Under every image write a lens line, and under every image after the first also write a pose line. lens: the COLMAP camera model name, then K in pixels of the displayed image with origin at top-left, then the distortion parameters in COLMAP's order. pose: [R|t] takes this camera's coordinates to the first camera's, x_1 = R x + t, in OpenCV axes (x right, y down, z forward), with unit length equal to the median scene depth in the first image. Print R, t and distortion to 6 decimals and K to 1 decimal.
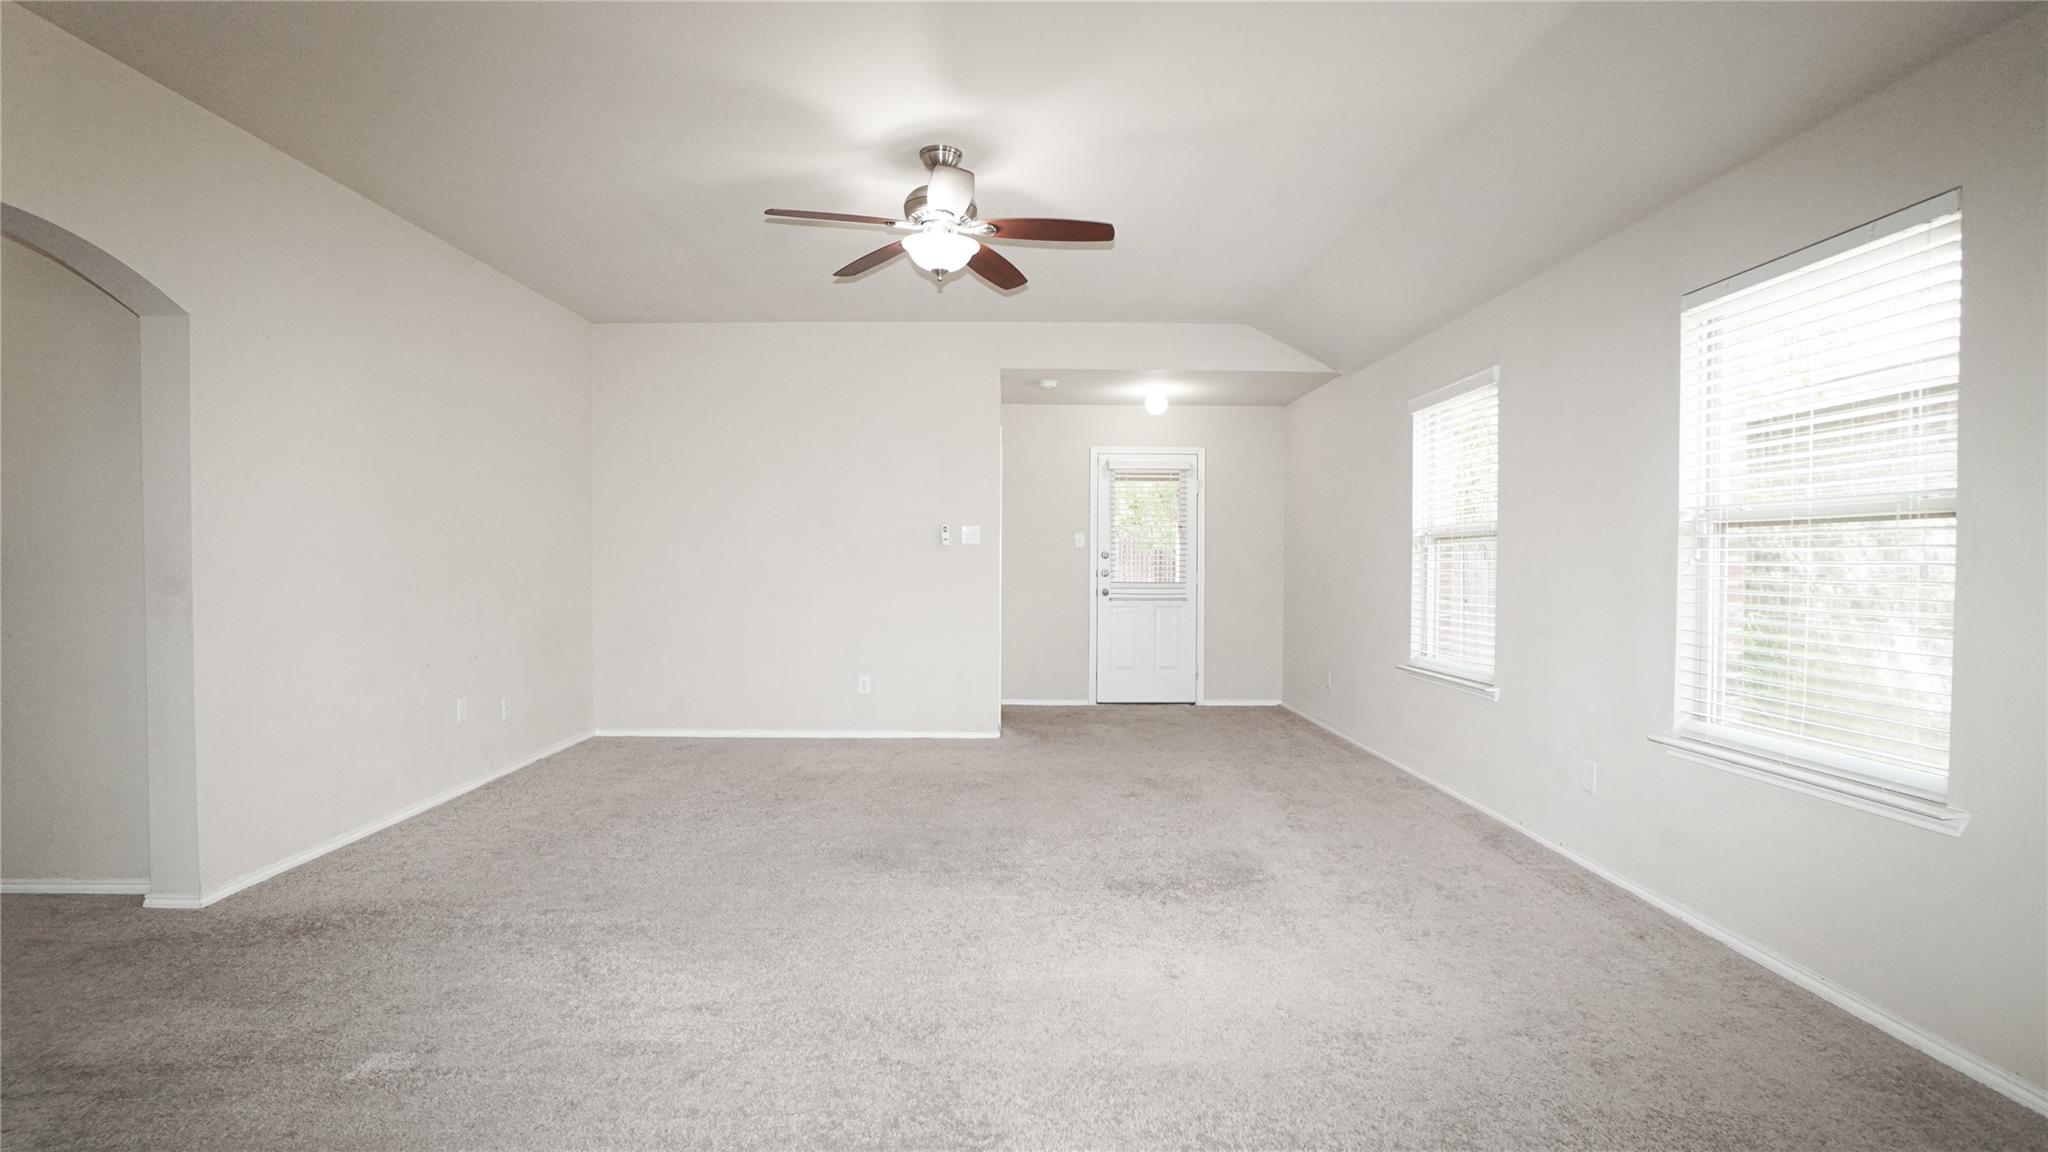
lens RADIAL K [[933.7, 0, 1006.4], [0, 933.7, 574.2], [0, 0, 1]] dist [-0.002691, 0.000337]
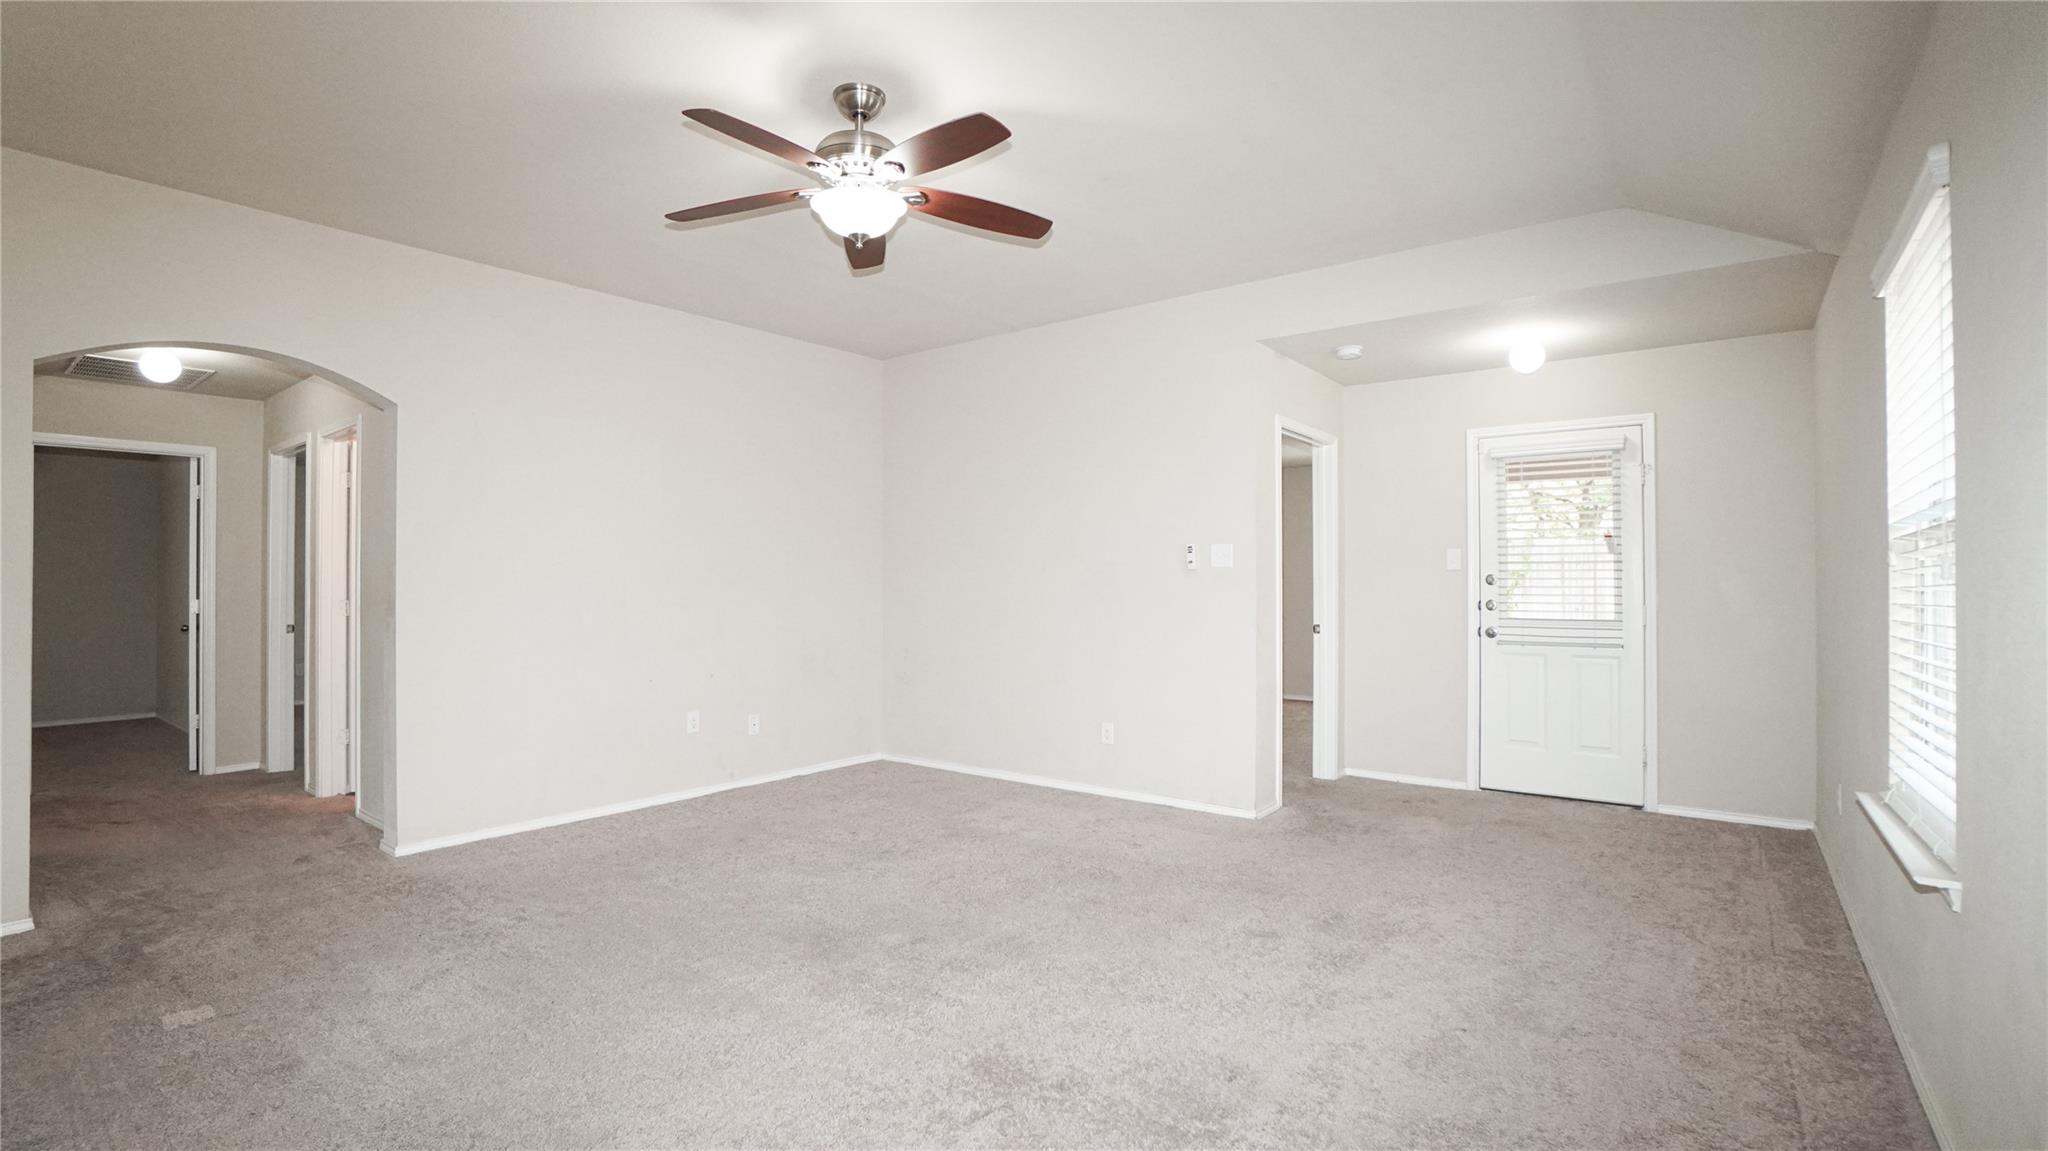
lens RADIAL K [[936.7, 0, 1040.6], [0, 936.7, 580.0], [0, 0, 1]] dist [-0.023158, 0.000507]
pose [[0.782904, -0.008588, -0.622083, 0.314574], [-0.006495, 0.999737, -0.021975, -0.003075], [0.622108, 0.021245, 0.782643, 0.265865]]
